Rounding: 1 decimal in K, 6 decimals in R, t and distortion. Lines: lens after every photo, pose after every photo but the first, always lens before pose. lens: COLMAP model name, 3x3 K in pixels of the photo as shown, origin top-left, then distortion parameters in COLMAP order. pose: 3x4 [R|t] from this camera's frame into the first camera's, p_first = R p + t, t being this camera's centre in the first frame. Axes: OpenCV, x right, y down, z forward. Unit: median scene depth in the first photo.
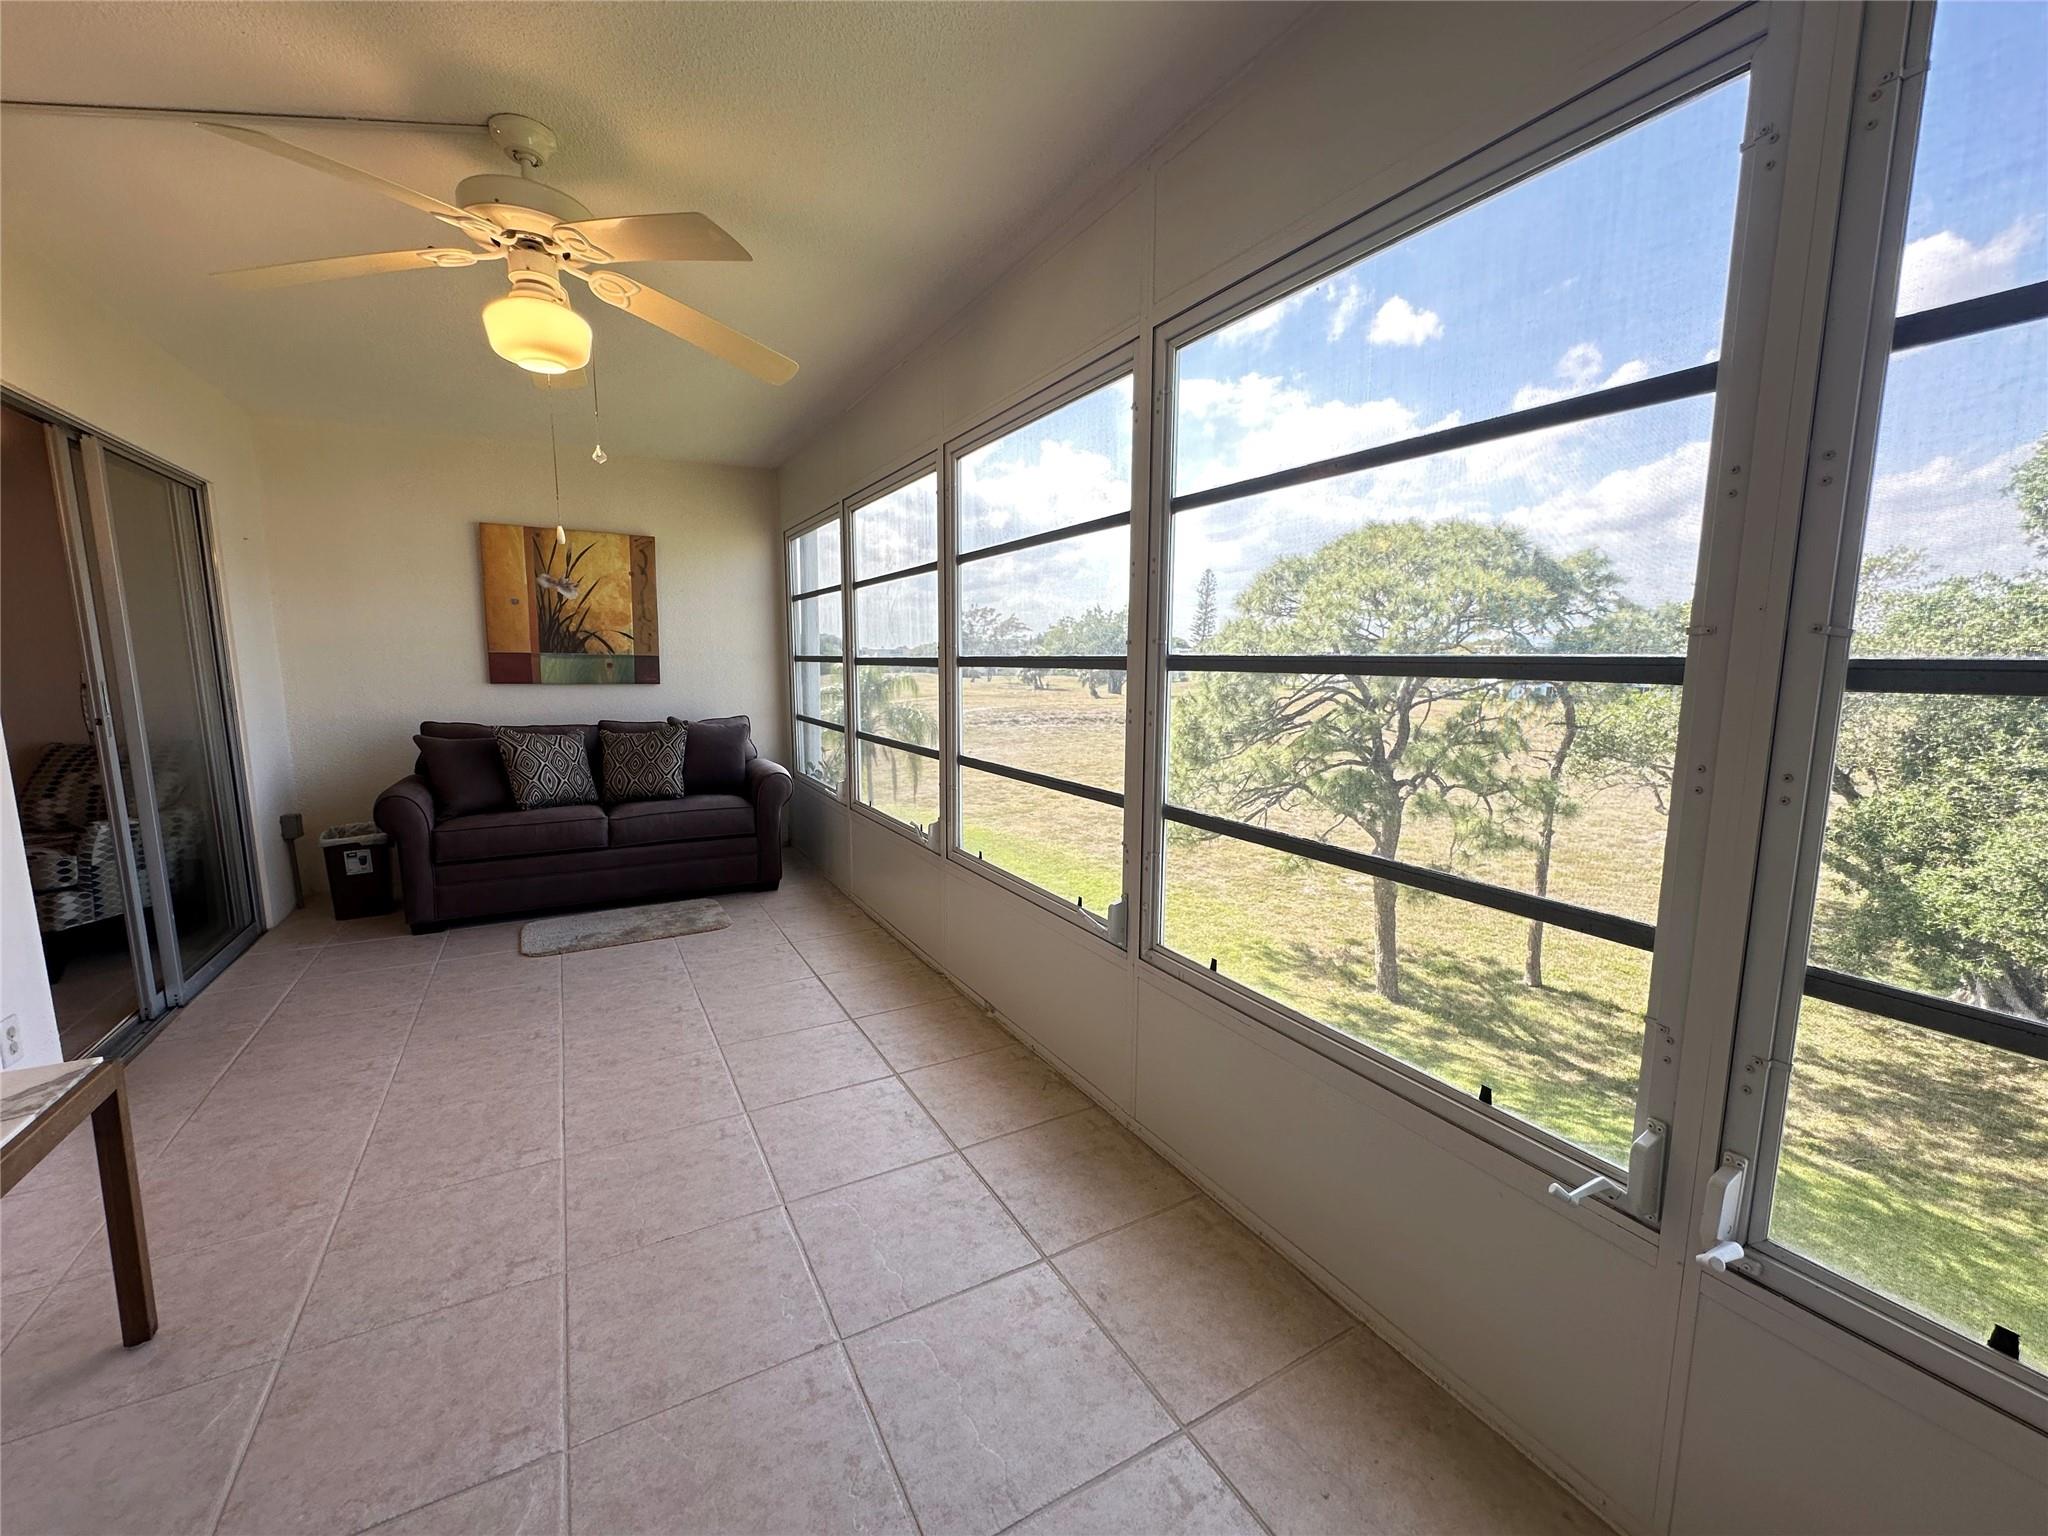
lens RADIAL K [[819.1, 0, 1025.2], [0, 819.1, 768.8], [0, 0, 1]] dist [-0.001530, -0.000124]
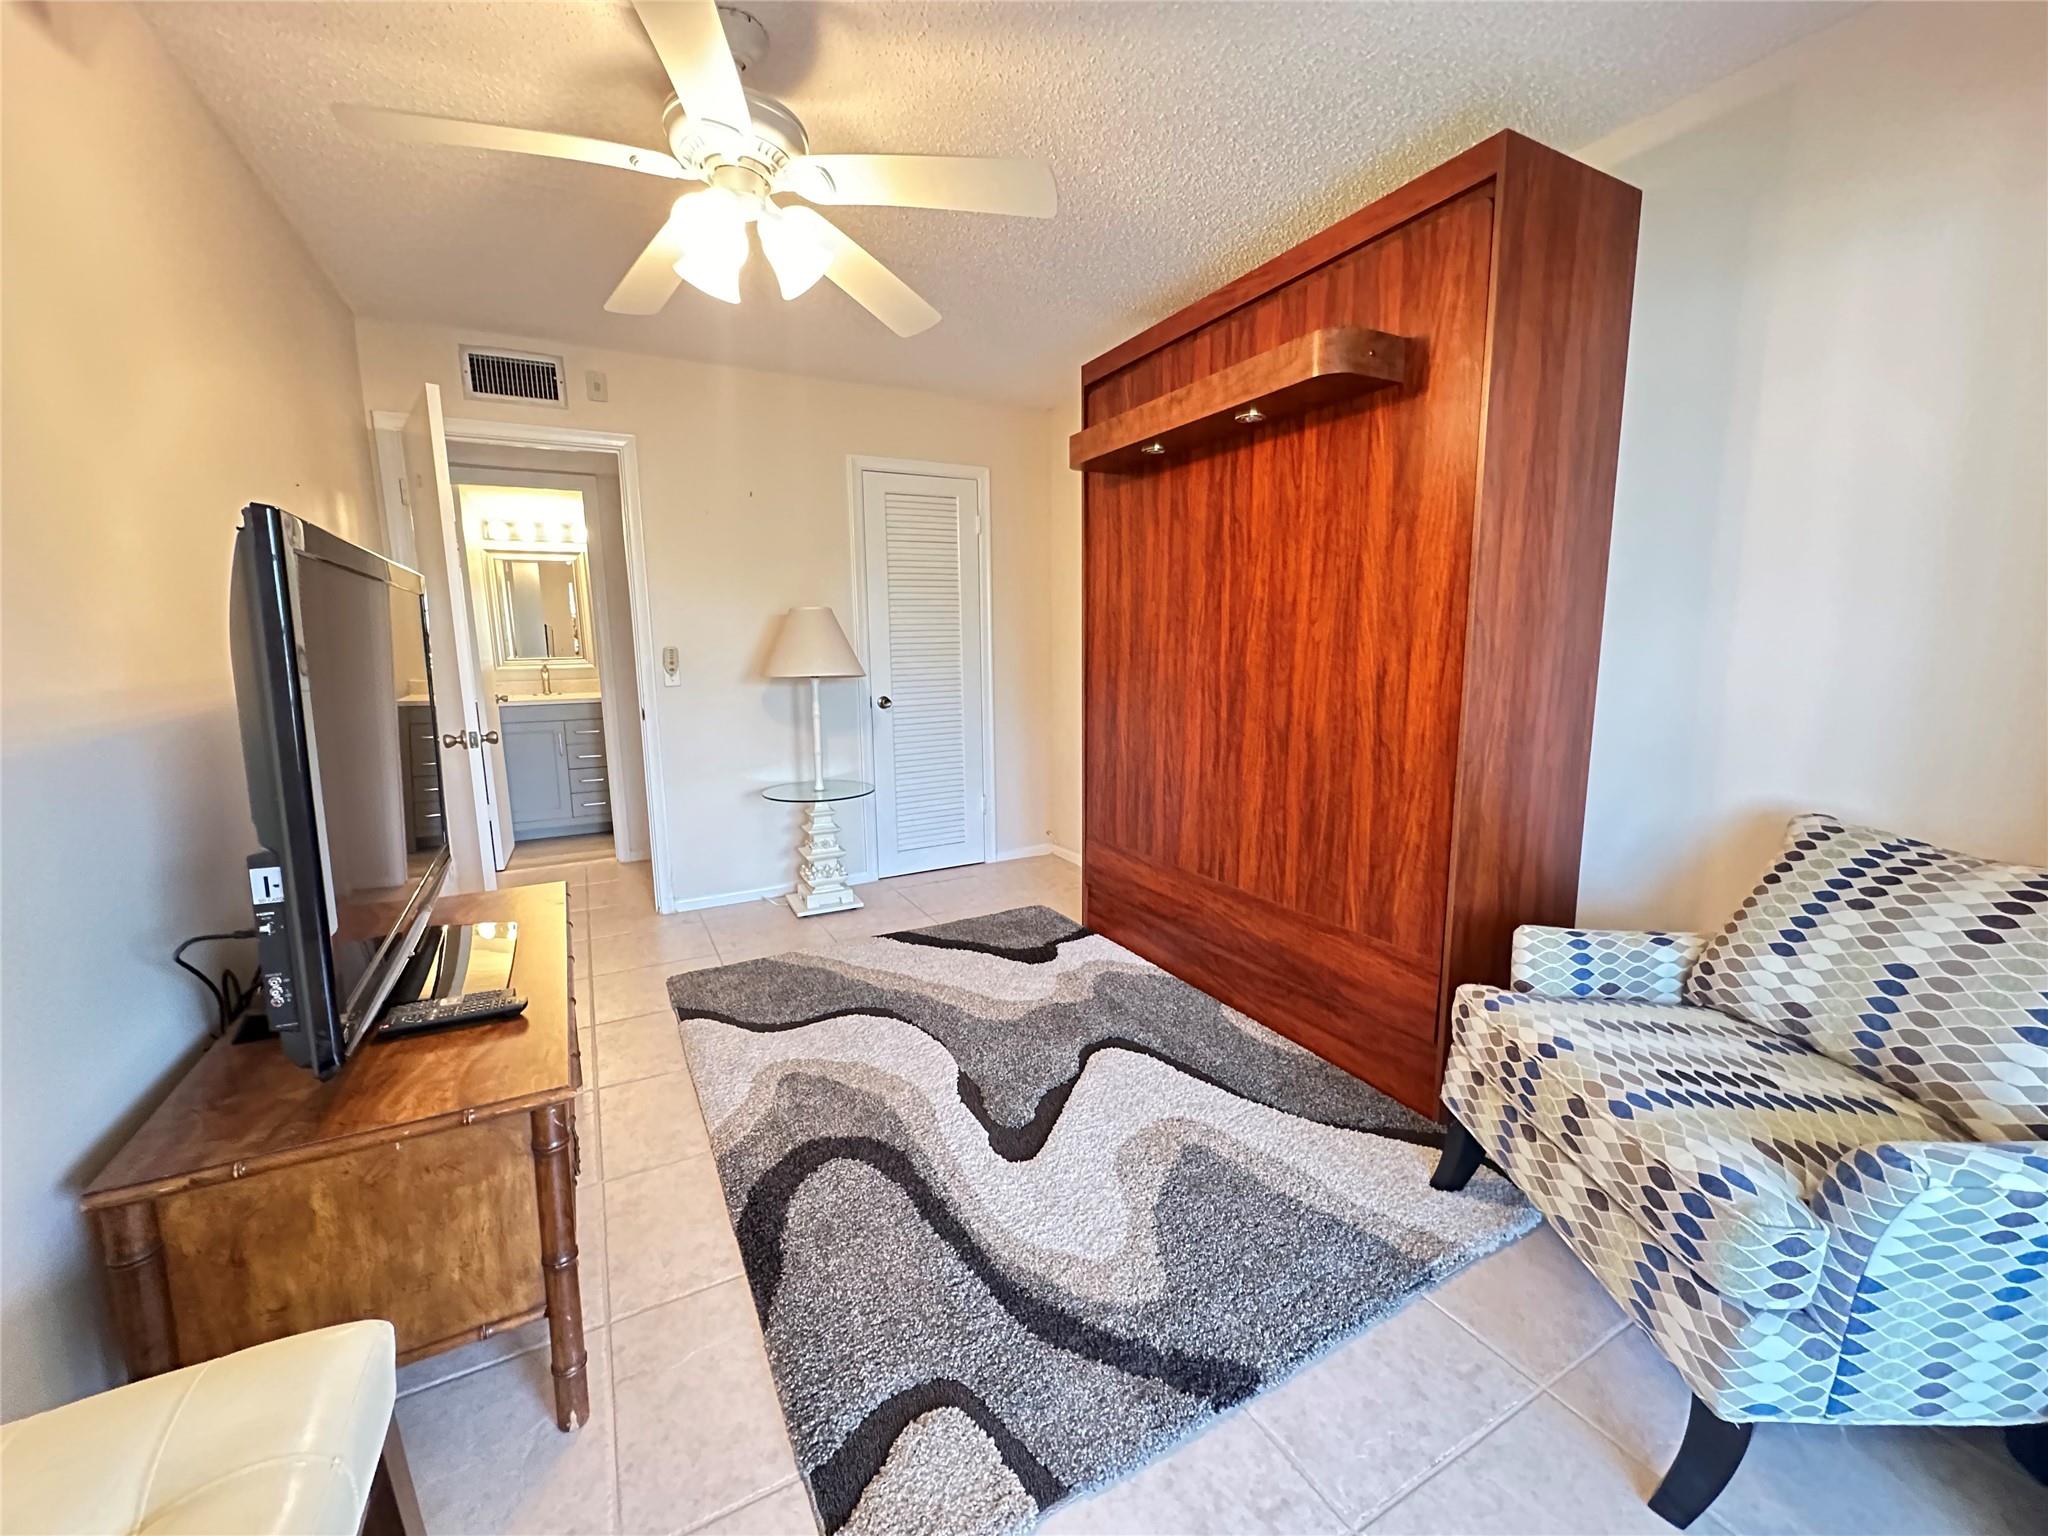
lens RADIAL K [[819.1, 0, 1025.2], [0, 819.1, 768.8], [0, 0, 1]] dist [-0.001530, -0.000124]
pose [[-0.019623, 0.157233, -0.987367, -1.042515], [-0.128869, 0.978921, 0.158449, -0.098230], [0.991467, 0.130350, 0.001053, 0.796470]]
